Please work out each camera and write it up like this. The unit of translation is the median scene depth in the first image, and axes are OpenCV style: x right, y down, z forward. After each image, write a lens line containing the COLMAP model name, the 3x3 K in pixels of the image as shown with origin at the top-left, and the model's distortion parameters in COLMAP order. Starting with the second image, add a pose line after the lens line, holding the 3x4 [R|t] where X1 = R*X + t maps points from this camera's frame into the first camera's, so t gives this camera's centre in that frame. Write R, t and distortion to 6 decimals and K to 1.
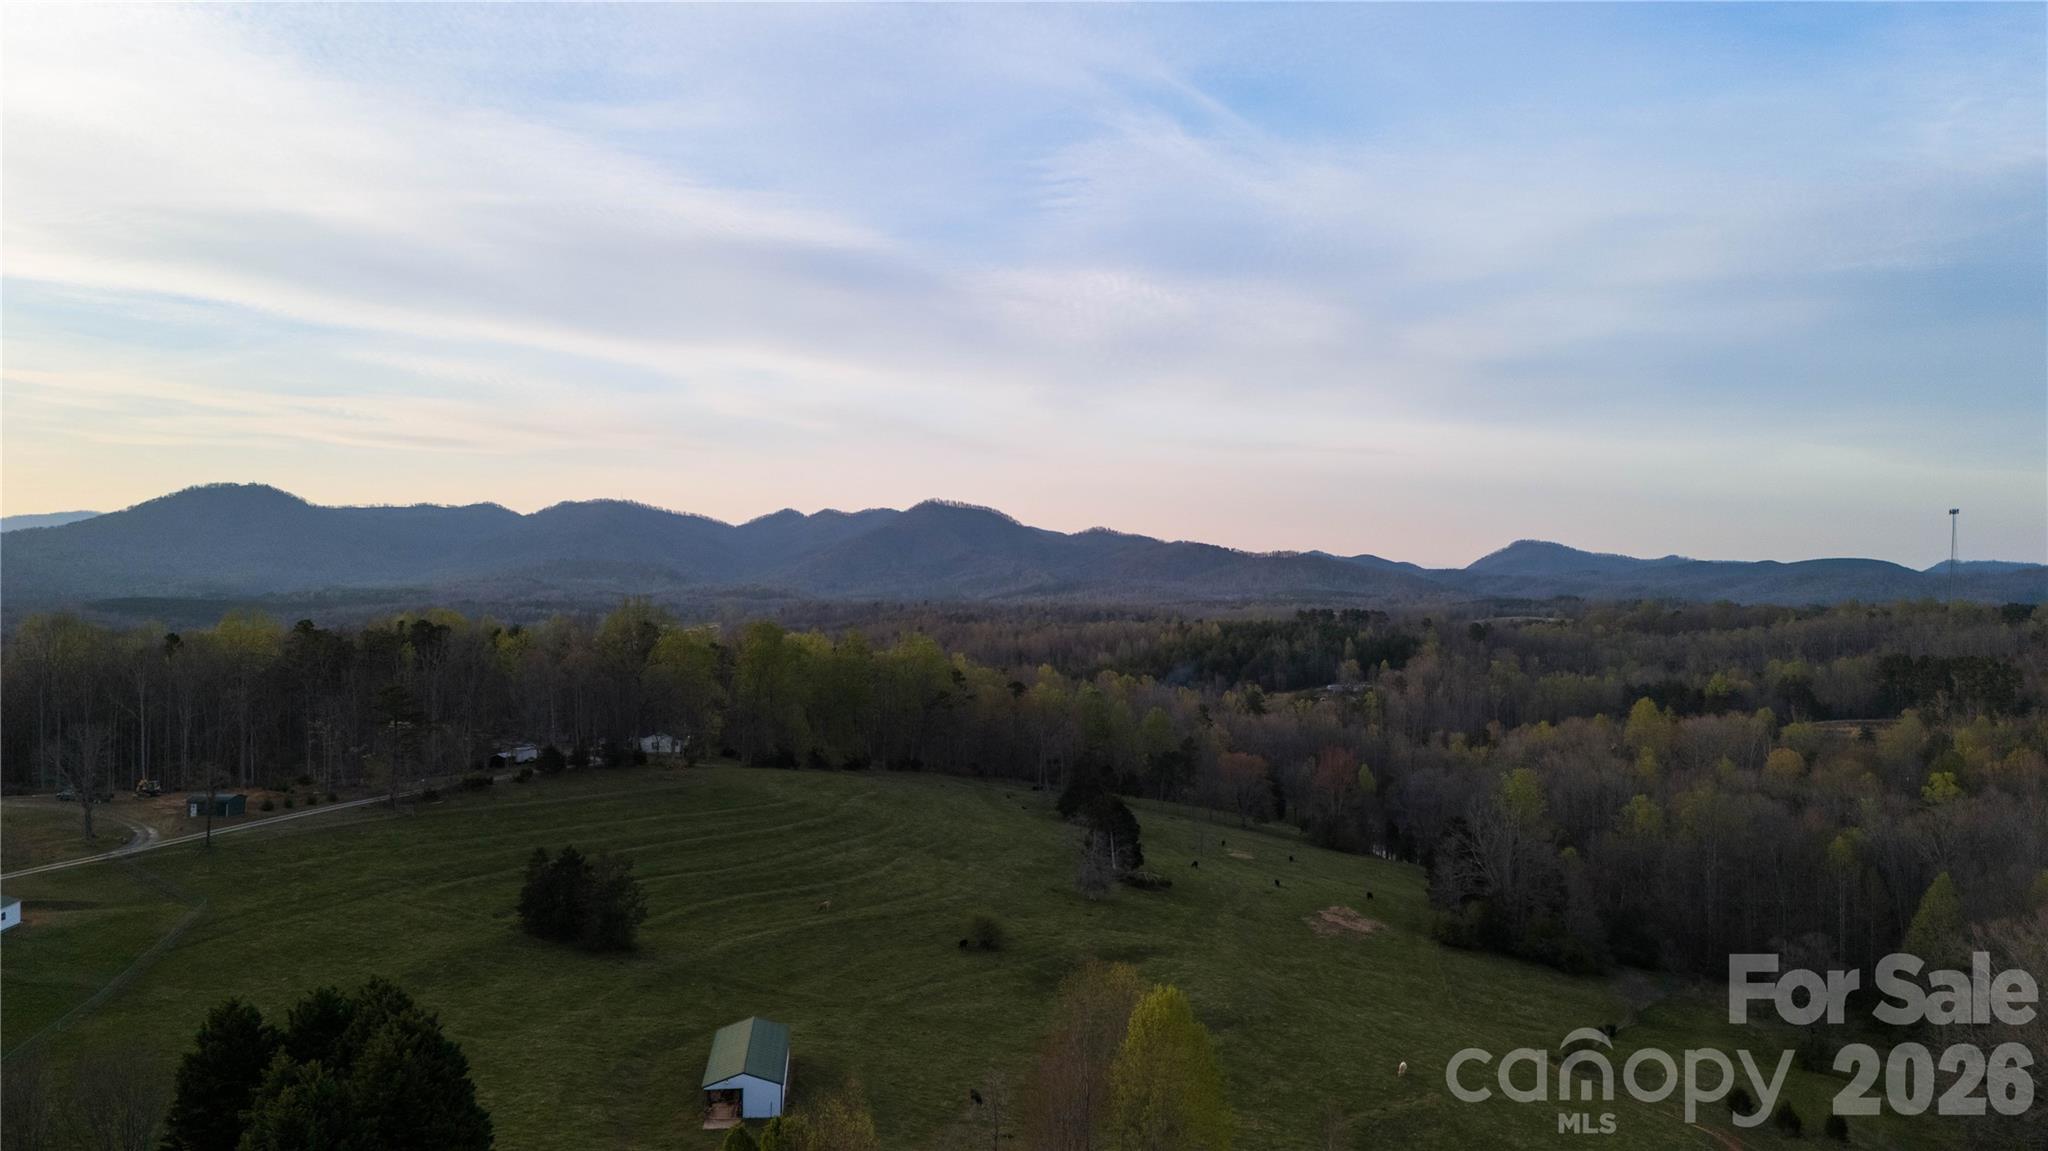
lens RADIAL K [[1498.7, 0, 1030.1], [0, 1498.7, 563.9], [0, 0, 1]] dist [0.060842, -0.045270]
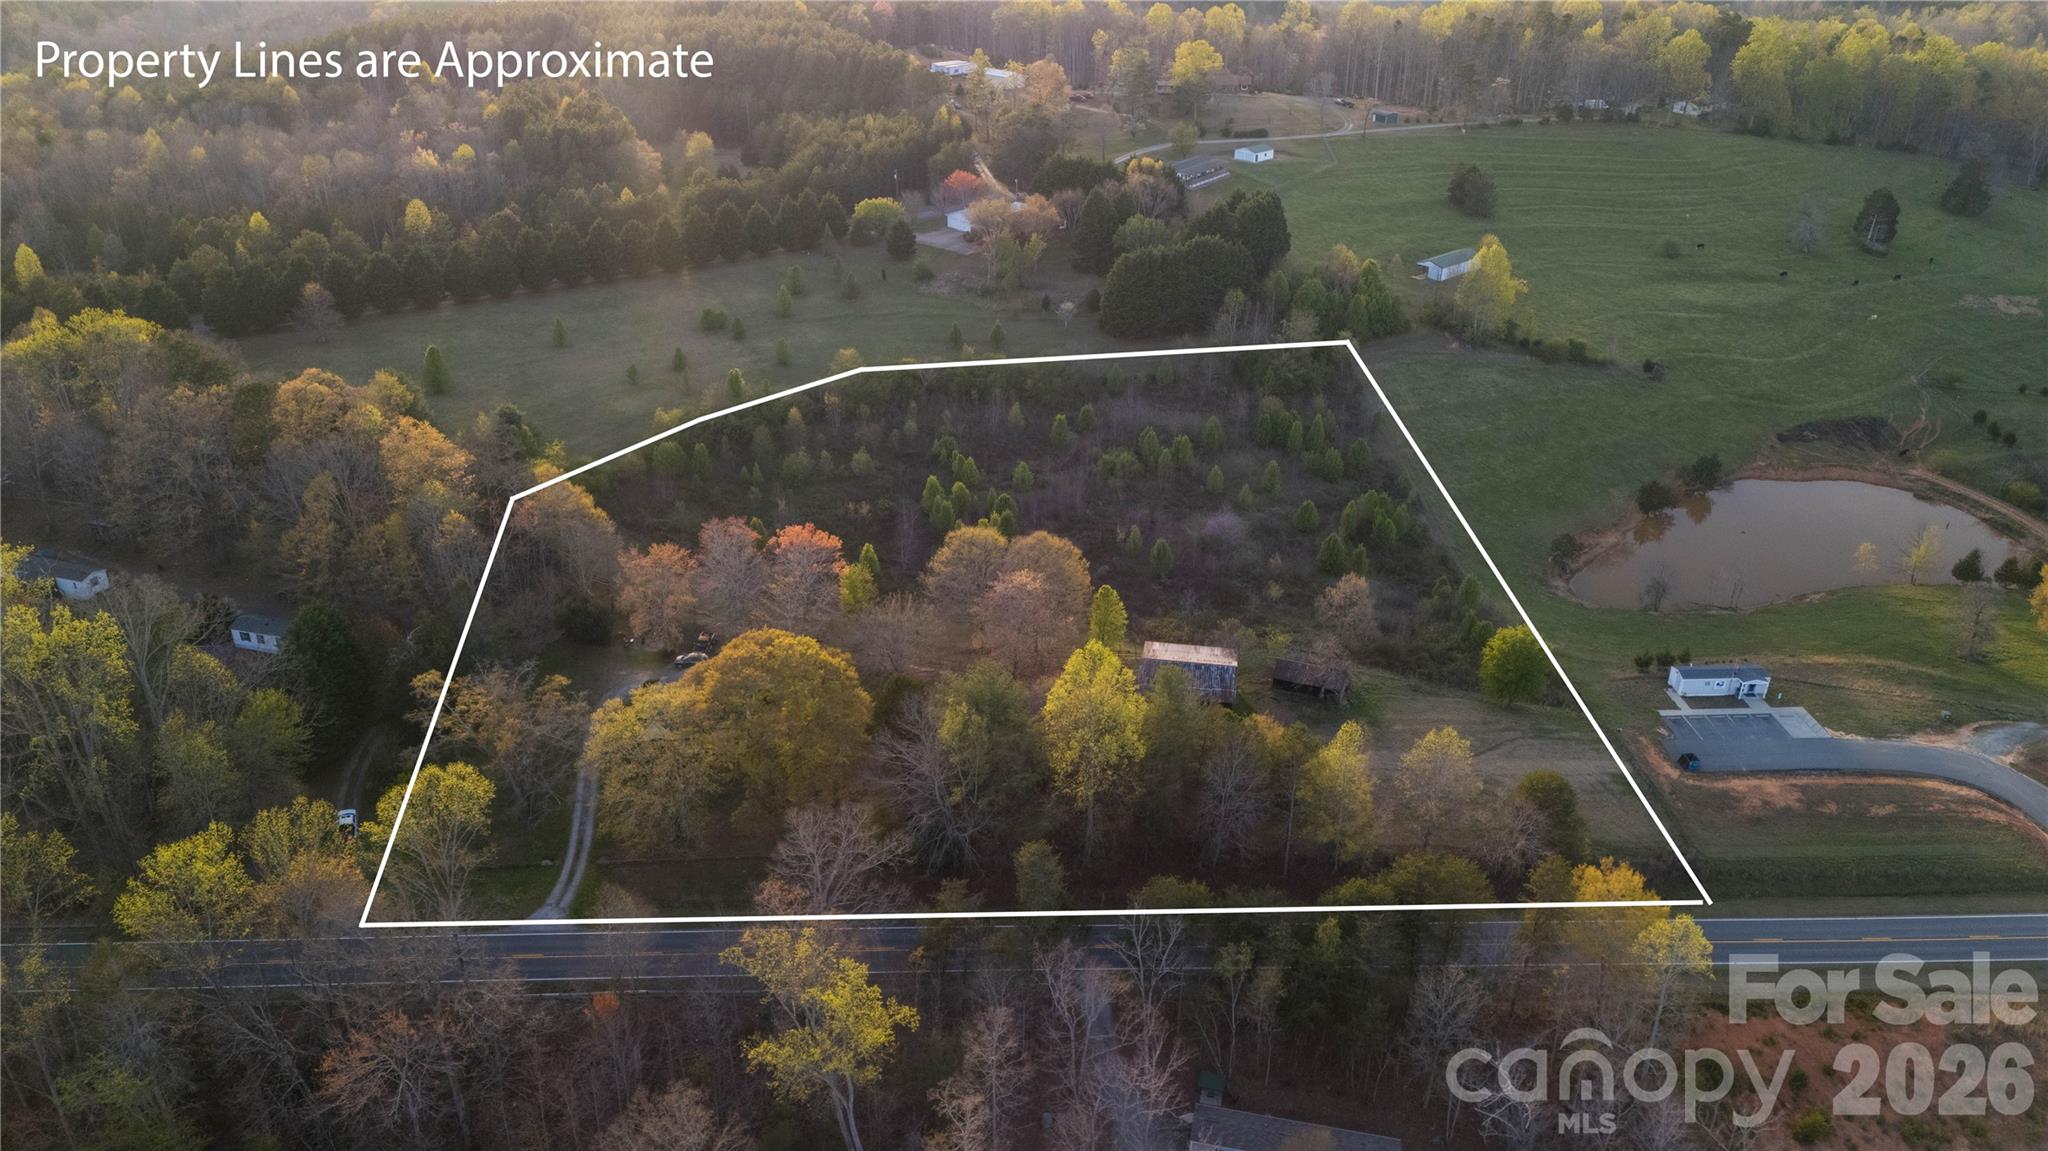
lens RADIAL K [[1498.7, 0, 1020.0], [0, 1498.7, 570.8], [0, 0, 1]] dist [0.060842, -0.045270]
pose [[0.588471, 0.362291, -0.722805, 0.840843], [0.006075, 0.891981, 0.452032, -0.212261], [0.808496, -0.270399, 0.522704, -0.621787]]
